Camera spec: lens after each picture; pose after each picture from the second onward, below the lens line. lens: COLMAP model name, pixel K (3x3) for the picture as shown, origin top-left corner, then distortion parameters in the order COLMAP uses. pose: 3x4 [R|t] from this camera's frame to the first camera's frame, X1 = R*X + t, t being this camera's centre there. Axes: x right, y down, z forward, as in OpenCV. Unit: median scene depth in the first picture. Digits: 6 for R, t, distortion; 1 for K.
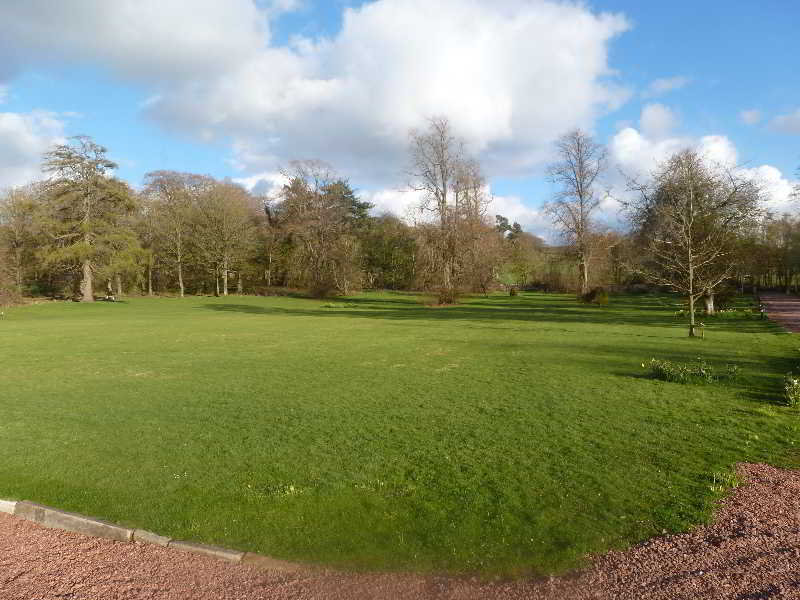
lens RADIAL K [[592.8, 0, 400.0], [0, 592.8, 300.0], [0, 0, 1]] dist [-0.024874, -0.007521]
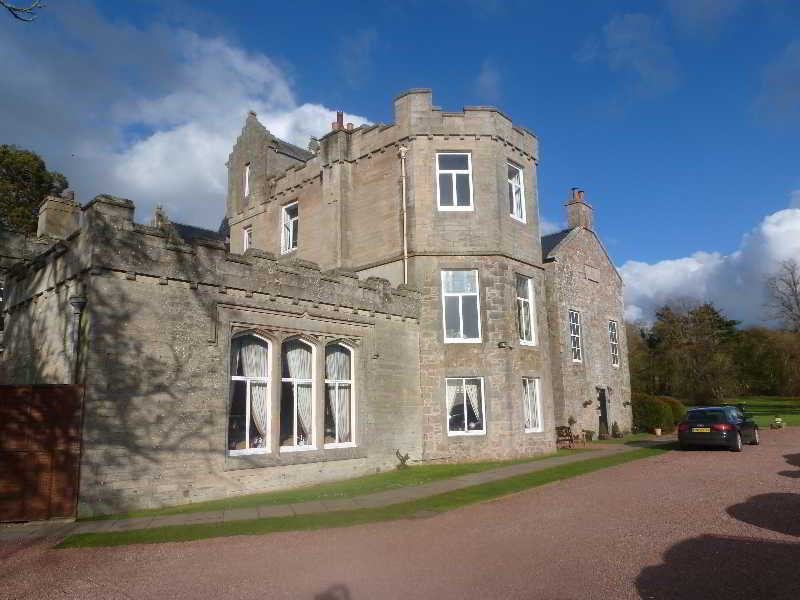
lens RADIAL K [[592.8, 0, 400.0], [0, 592.8, 300.0], [0, 0, 1]] dist [-0.024874, -0.007521]
pose [[0.837322, -0.113769, -0.534742, 0.017457], [0.011244, 0.981485, -0.191209, 0.008781], [0.546594, 0.154090, 0.823098, -0.304177]]
